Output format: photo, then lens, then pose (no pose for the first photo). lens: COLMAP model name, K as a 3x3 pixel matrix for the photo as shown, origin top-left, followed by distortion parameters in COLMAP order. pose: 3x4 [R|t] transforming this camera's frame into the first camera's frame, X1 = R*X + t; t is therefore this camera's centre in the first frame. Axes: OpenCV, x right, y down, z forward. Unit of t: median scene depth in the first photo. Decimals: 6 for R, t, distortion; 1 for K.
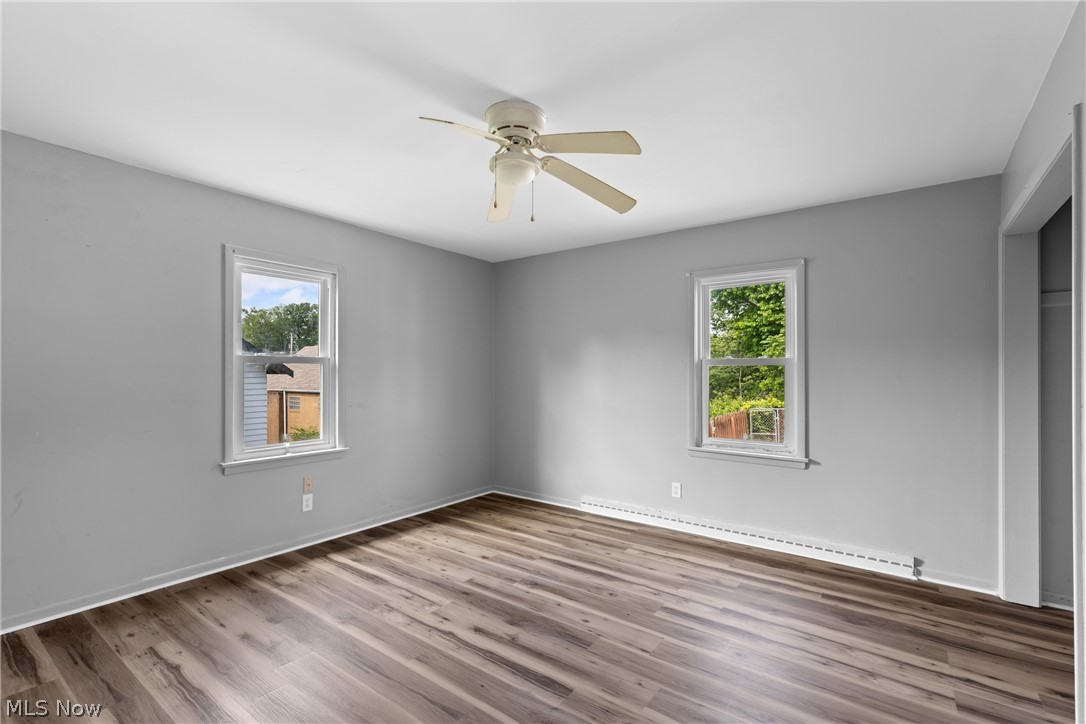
lens RADIAL K [[485.3, 0, 536.5], [0, 485.3, 369.2], [0, 0, 1]] dist [0.002169, -0.001230]
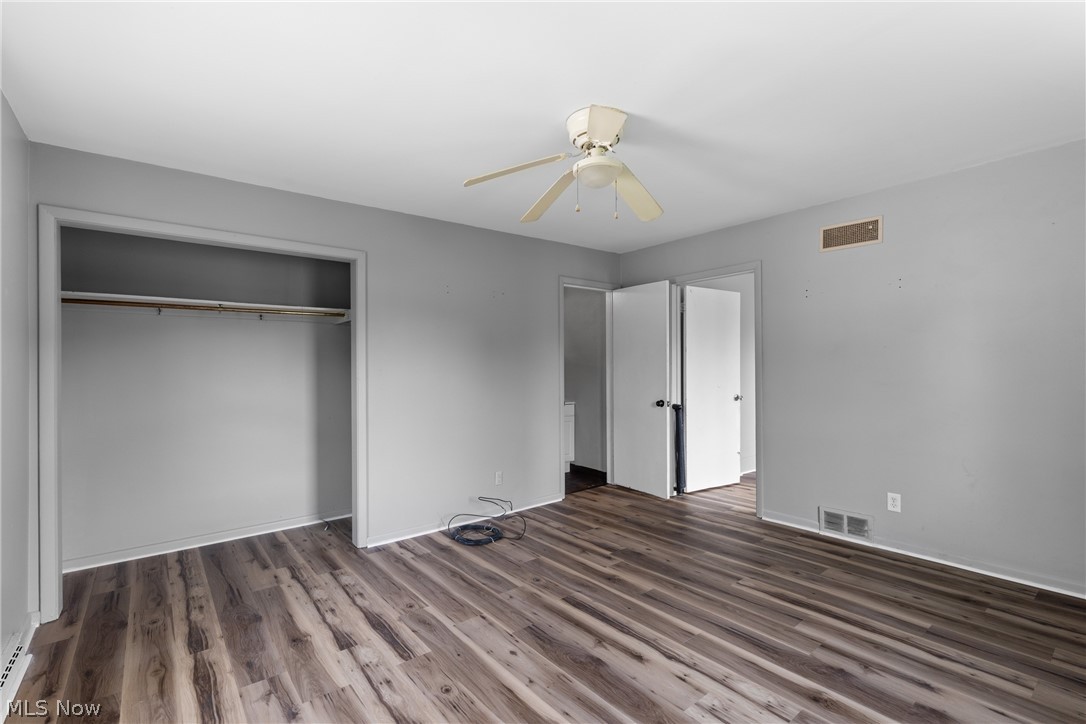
lens RADIAL K [[485.3, 0, 536.5], [0, 485.3, 369.2], [0, 0, 1]] dist [0.002169, -0.001230]
pose [[-0.966292, 0.004767, 0.257403, -0.170602], [0.004224, 0.999988, -0.002661, 0.013377], [-0.257413, -0.001484, -0.966300, 1.891962]]
